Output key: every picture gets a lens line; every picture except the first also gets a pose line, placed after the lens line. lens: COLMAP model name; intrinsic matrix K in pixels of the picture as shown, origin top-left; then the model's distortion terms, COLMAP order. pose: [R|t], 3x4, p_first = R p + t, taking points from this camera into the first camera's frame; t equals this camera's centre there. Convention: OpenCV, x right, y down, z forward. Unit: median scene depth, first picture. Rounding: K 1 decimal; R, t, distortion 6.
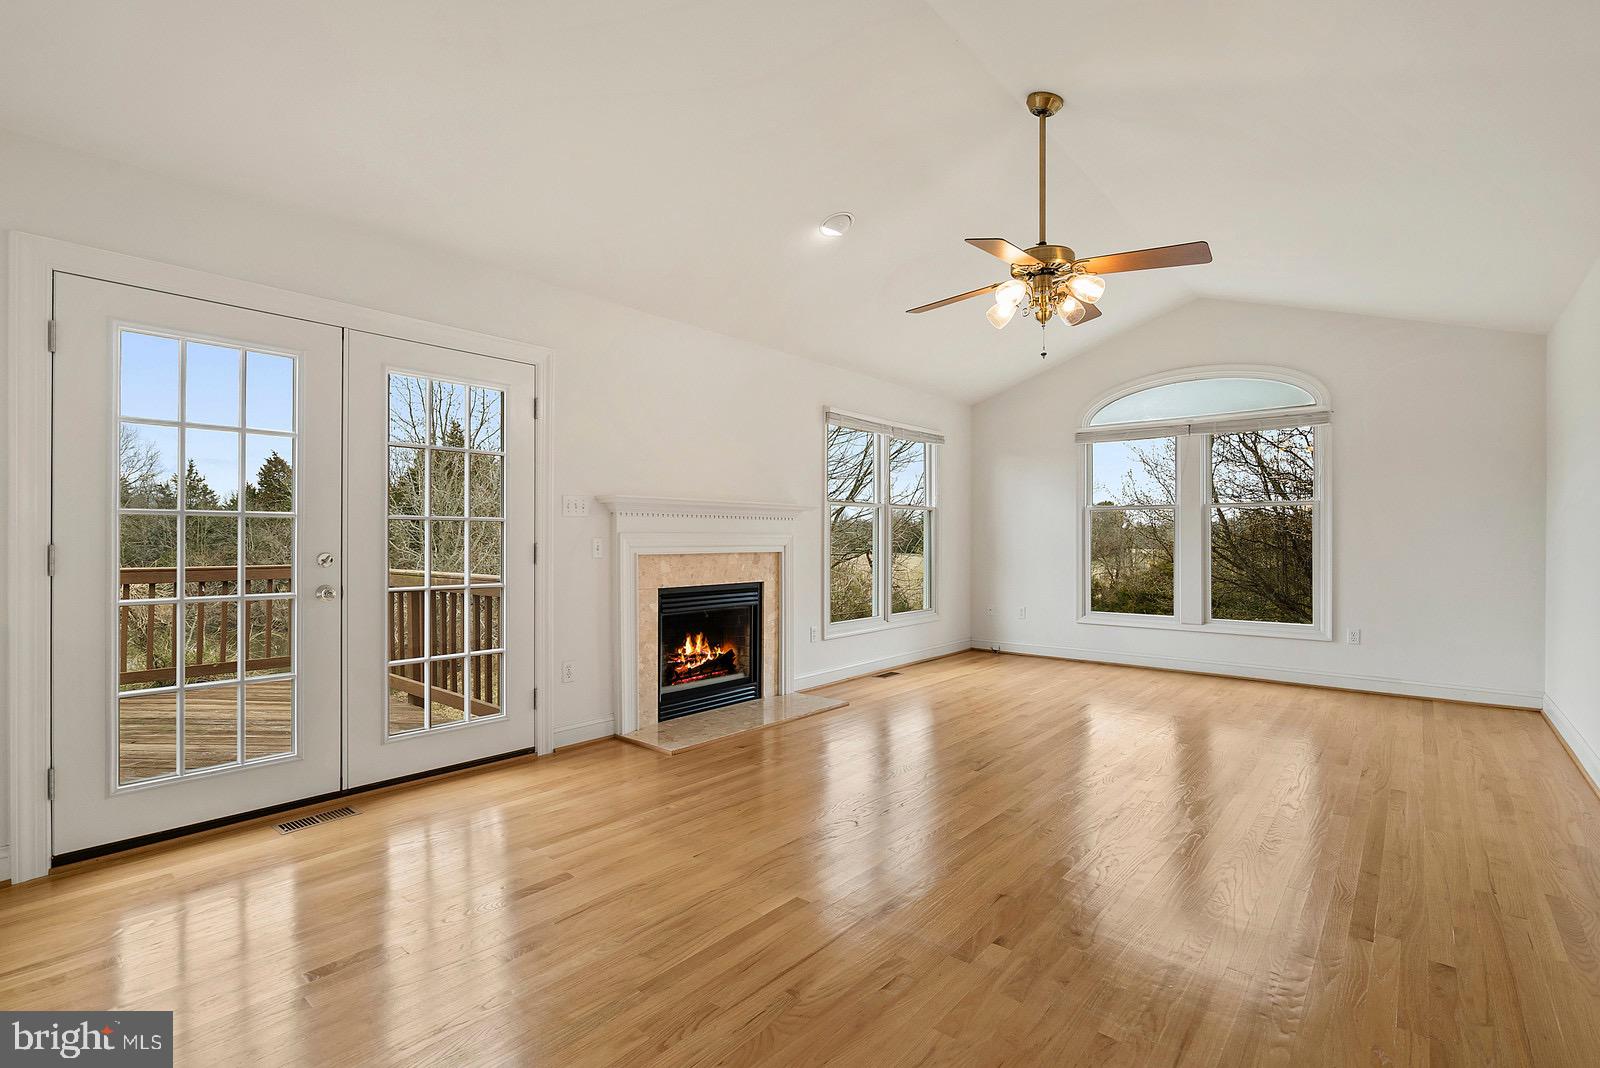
lens RADIAL K [[742.8, 0, 793.7], [0, 742.8, 541.3], [0, 0, 1]] dist [0.001719, -0.000475]
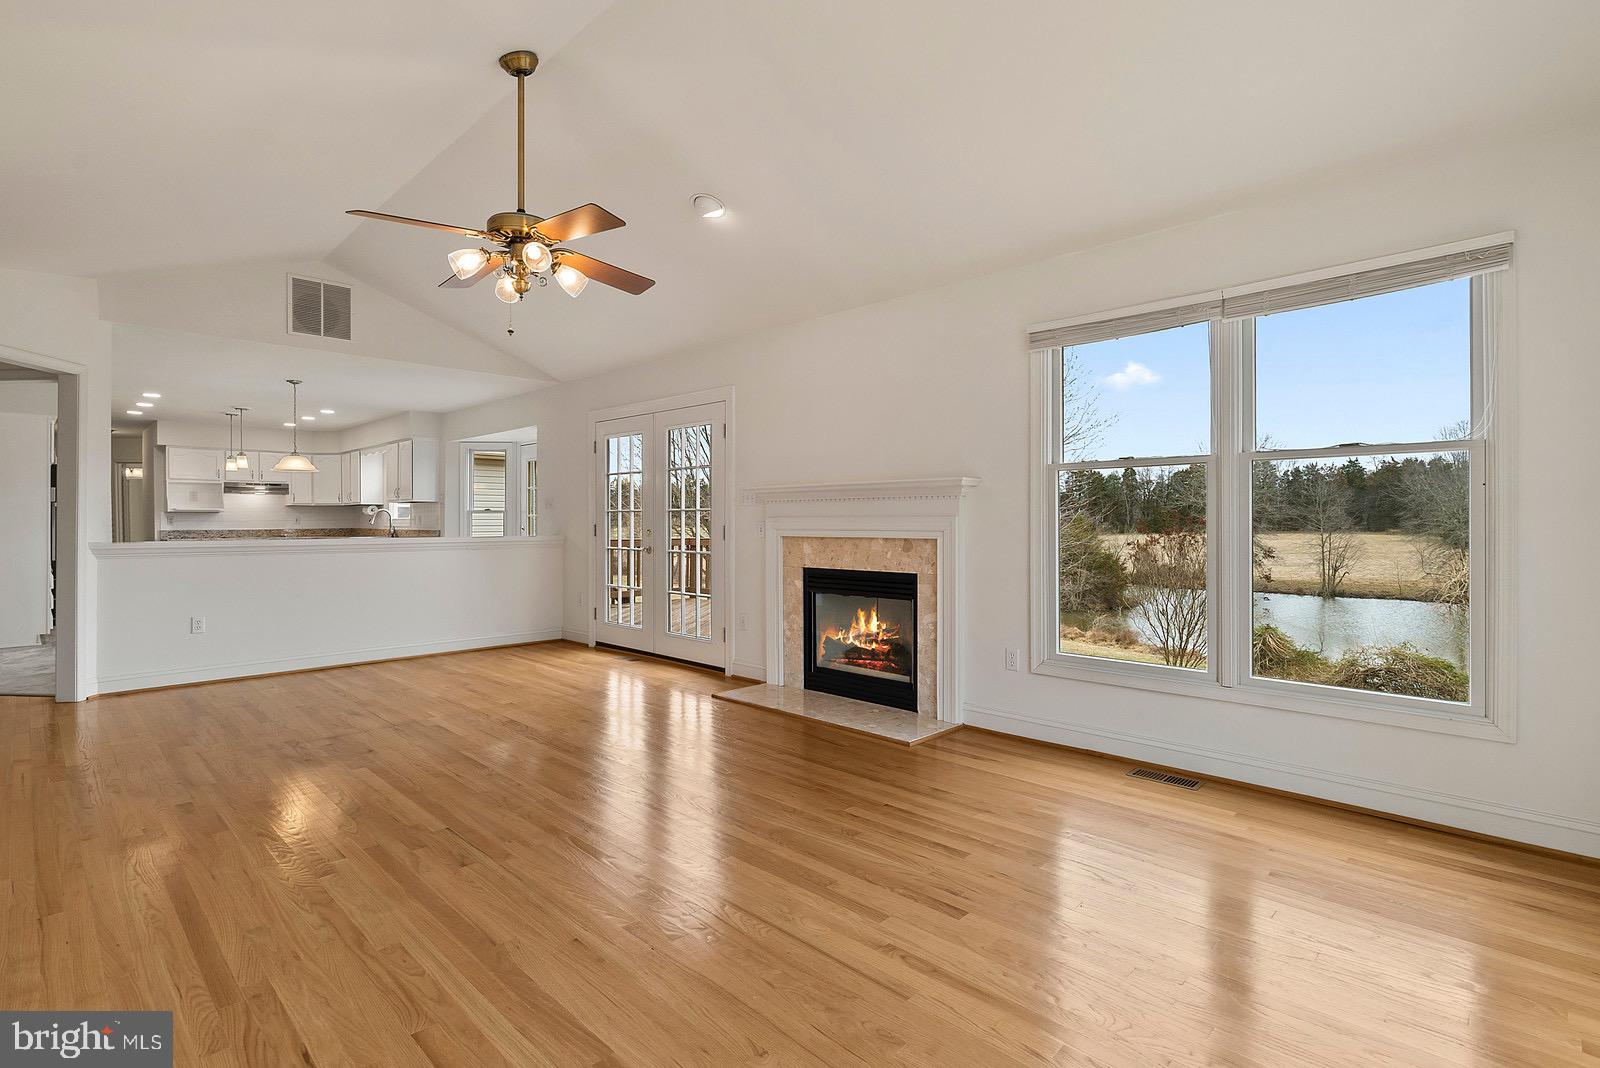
lens RADIAL K [[742.8, 0, 783.6], [0, 742.8, 524.6], [0, 0, 1]] dist [0.001719, -0.000475]
pose [[-0.061067, -0.002304, -0.998131, 0.852945], [-0.005808, 0.999981, -0.001953, 0.001623], [0.998117, 0.005677, -0.061079, 0.954155]]
